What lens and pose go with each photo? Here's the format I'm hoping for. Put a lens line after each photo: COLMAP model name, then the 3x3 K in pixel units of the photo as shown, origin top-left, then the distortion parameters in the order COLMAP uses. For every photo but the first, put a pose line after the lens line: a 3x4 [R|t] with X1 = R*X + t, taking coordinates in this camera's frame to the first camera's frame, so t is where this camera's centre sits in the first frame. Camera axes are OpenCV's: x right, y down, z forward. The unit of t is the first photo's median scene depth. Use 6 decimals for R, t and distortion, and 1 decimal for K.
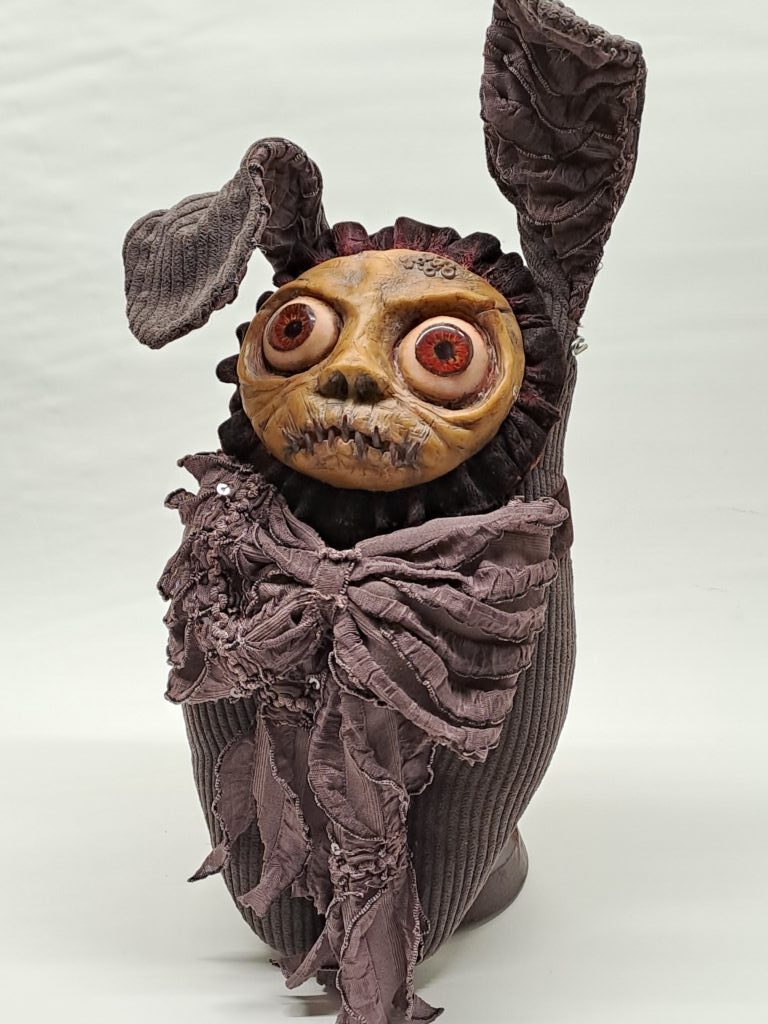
lens RADIAL K [[1370.4, 0, 380.0], [0, 1370.4, 508.2], [0, 0, 1]] dist [0.071433, 0.000000]
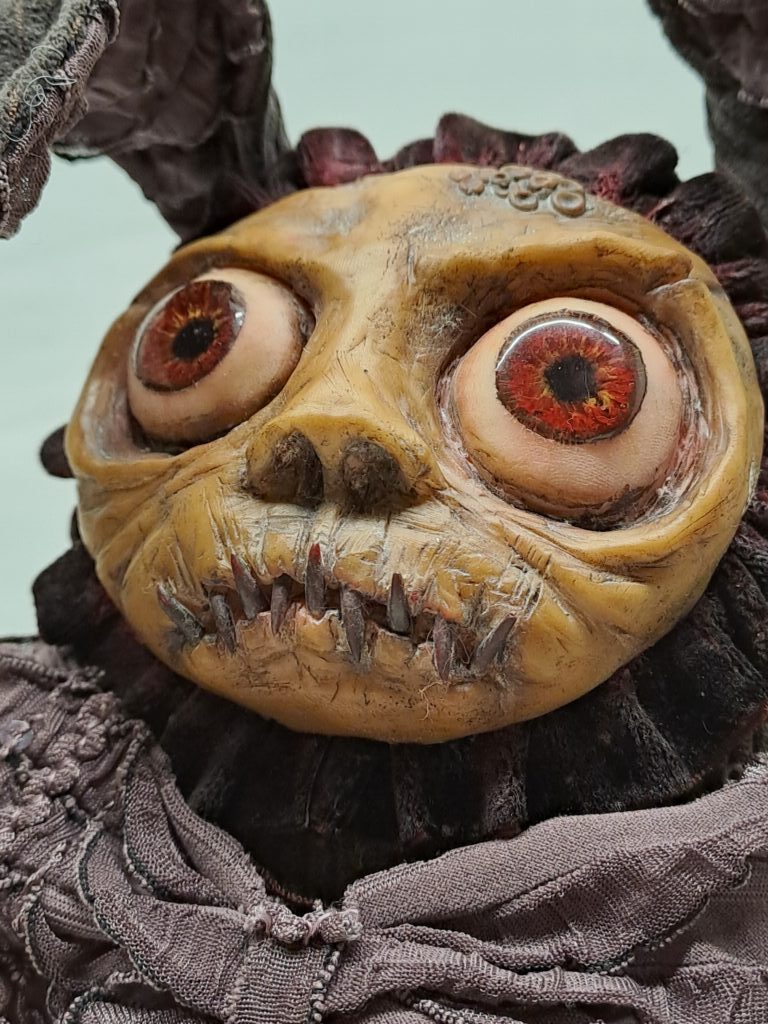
lens RADIAL K [[1370.4, 0, 384.6], [0, 1370.4, 500.3], [0, 0, 1]] dist [0.071433, 0.000000]
pose [[0.999852, -0.008507, -0.014968, -0.000308], [0.006822, 0.993990, -0.109262, -0.038382], [0.015807, 0.109144, 0.993900, 0.610973]]
